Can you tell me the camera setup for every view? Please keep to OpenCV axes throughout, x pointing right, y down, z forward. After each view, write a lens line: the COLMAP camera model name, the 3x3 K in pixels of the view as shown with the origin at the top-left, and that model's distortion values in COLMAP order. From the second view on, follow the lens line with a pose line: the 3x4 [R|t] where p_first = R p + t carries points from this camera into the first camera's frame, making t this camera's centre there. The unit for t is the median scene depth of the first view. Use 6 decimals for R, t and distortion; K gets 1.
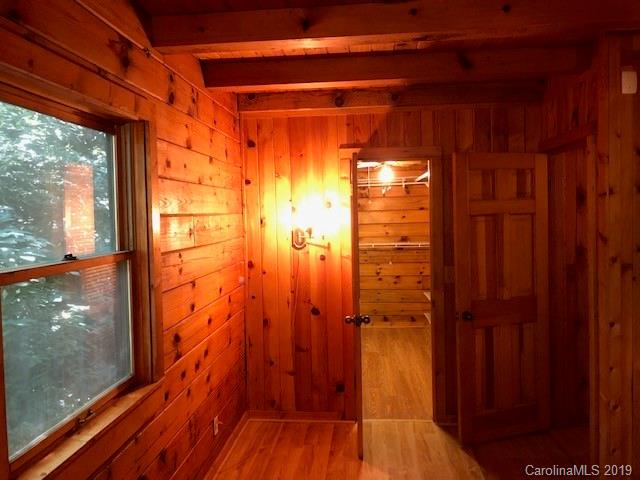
lens RADIAL K [[530.7, 0, 319.7], [0, 530.7, 236.7], [0, 0, 1]] dist [0.051658, -0.044799]
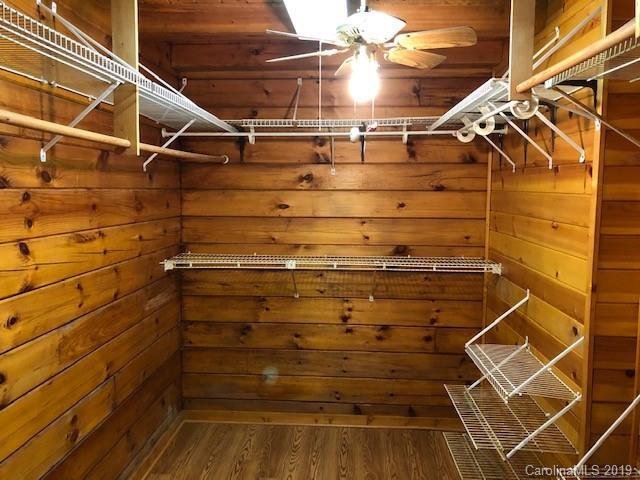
lens RADIAL K [[530.7, 0, 319.8], [0, 530.7, 241.6], [0, 0, 1]] dist [0.051658, -0.044799]
pose [[0.999548, 0.029635, 0.005040, 0.081954], [-0.029924, 0.996881, 0.073021, -0.037032], [-0.002860, -0.073139, 0.997318, 0.516279]]
